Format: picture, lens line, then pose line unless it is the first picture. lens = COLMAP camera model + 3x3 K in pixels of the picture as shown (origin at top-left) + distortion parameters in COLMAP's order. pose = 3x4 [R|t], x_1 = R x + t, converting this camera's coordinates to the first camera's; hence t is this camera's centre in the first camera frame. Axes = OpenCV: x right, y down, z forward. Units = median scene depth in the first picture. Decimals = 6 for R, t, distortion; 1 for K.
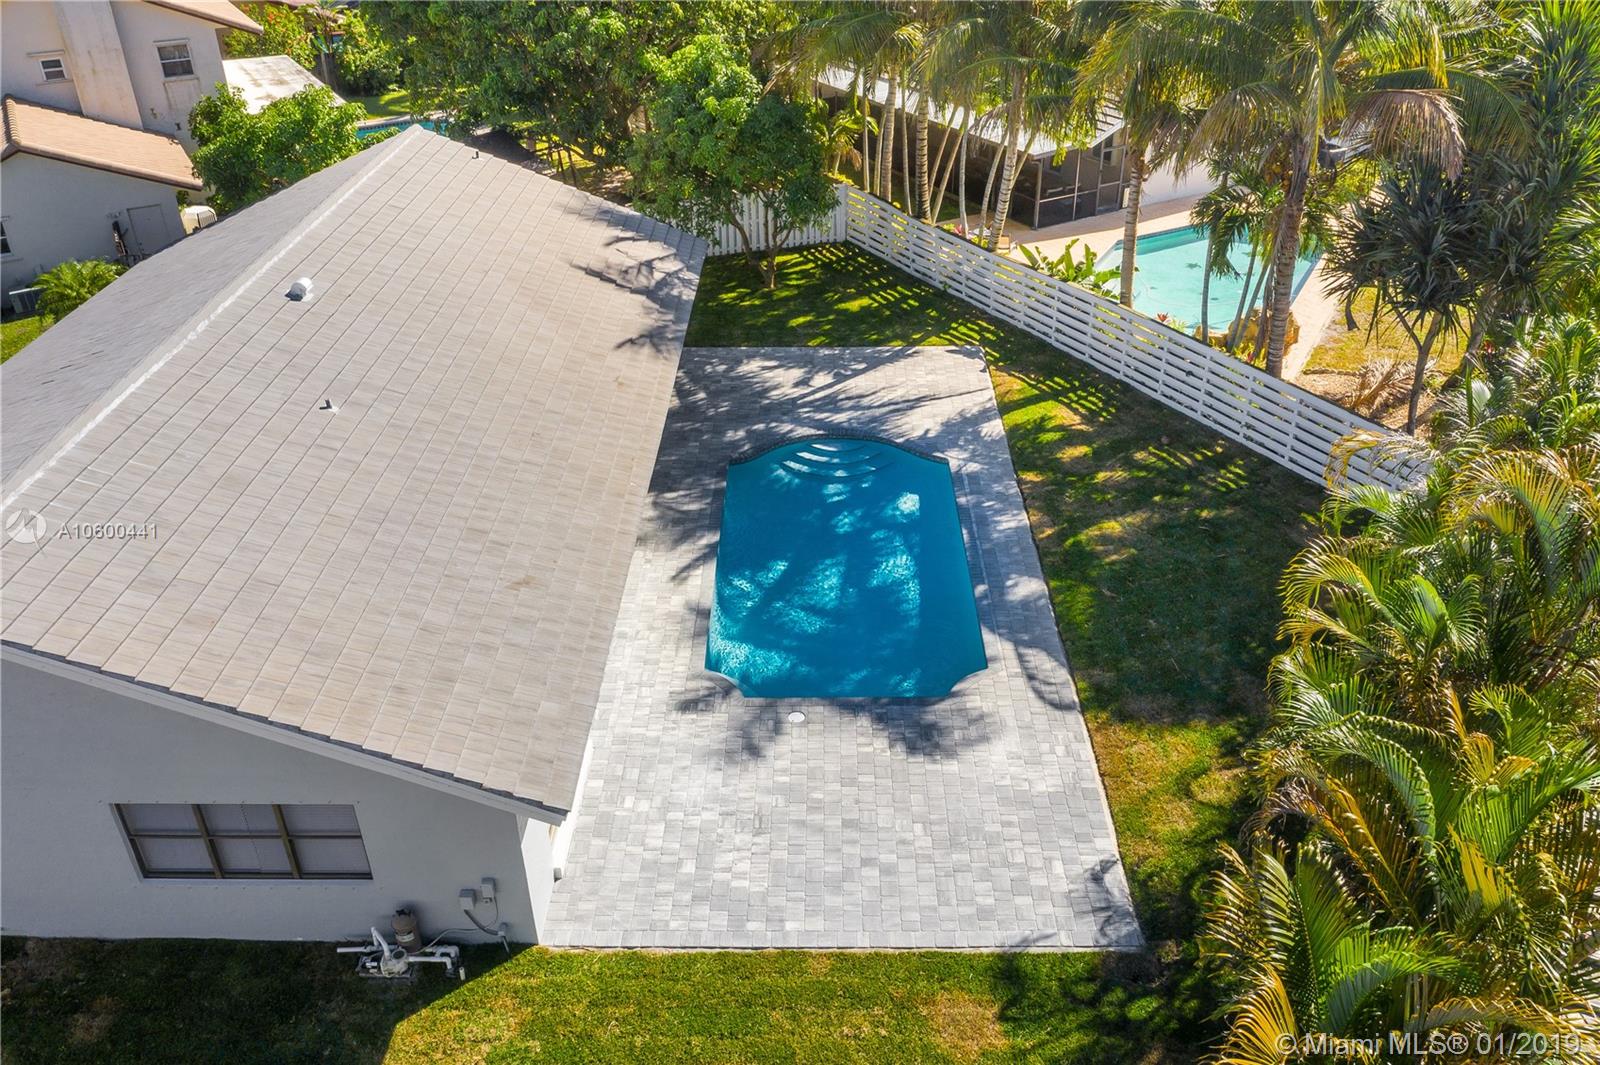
lens RADIAL K [[1249.8, 0, 798.8], [0, 1249.8, 464.7], [0, 0, 1]] dist [-0.016493, -0.000655]
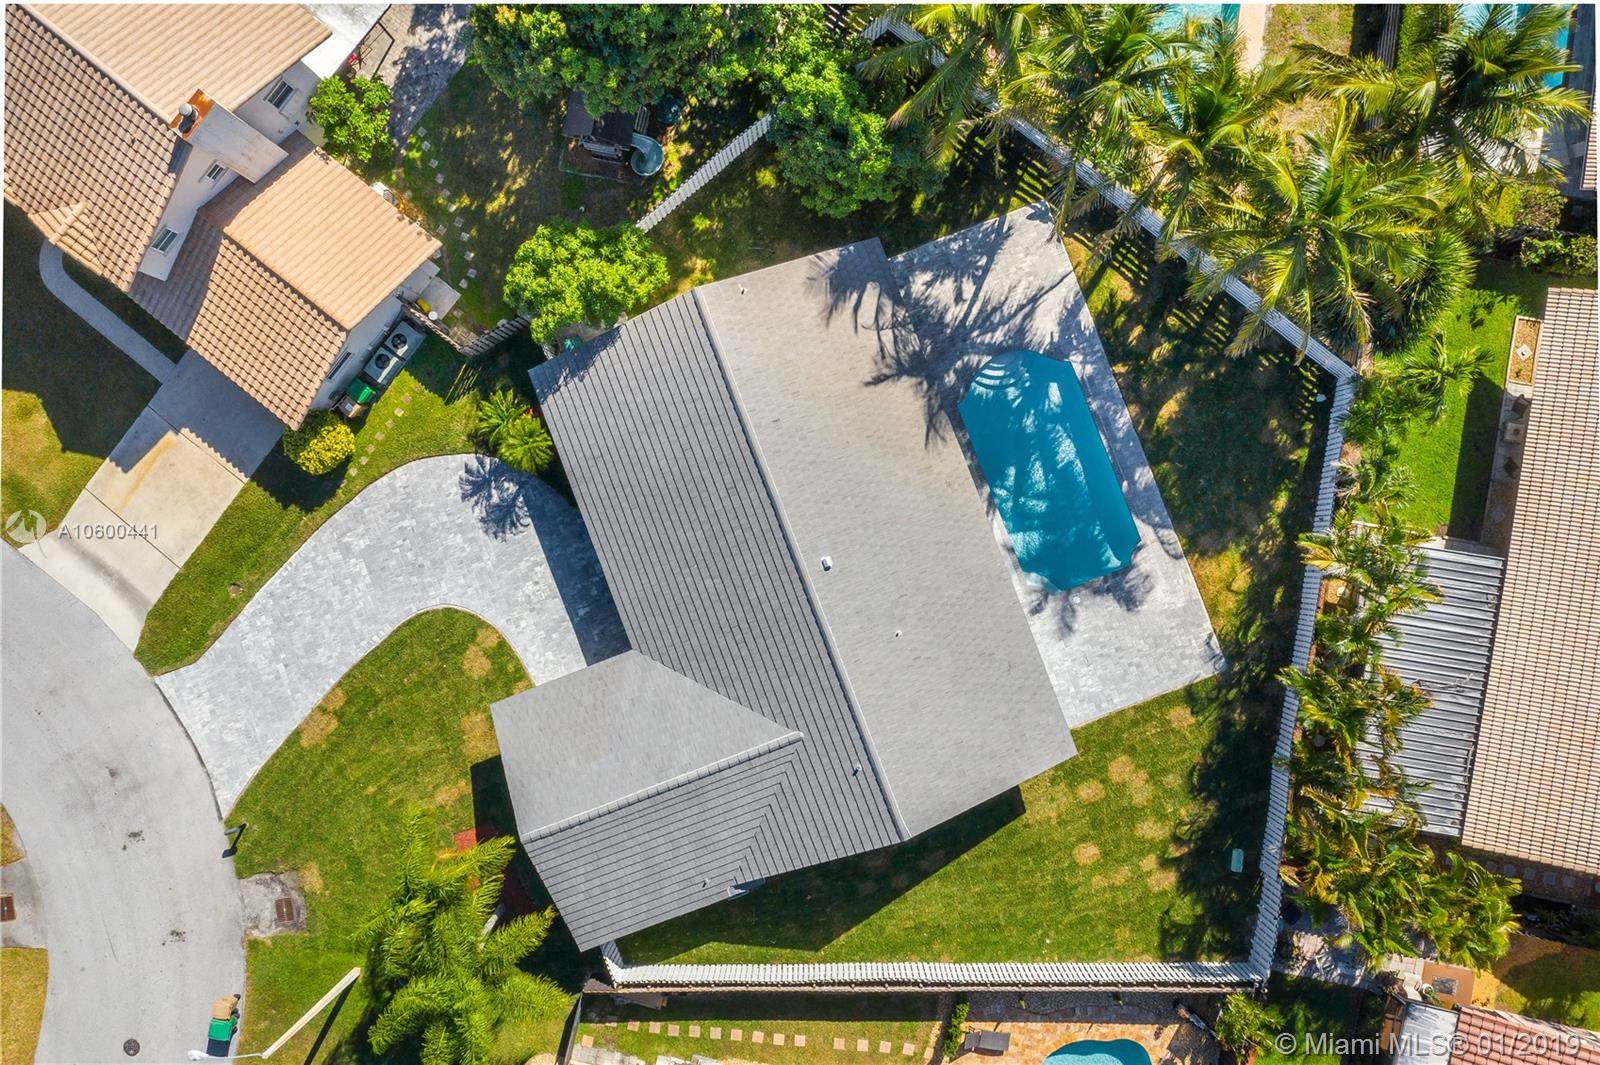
lens RADIAL K [[1249.8, 0, 798.8], [0, 1249.8, 464.7], [0, 0, 1]] dist [-0.016493, -0.000655]
pose [[0.933757, -0.353840, 0.053806, -0.402073], [0.156874, 0.539748, 0.827081, -1.499304], [-0.321696, -0.763852, 0.559502, 0.015362]]
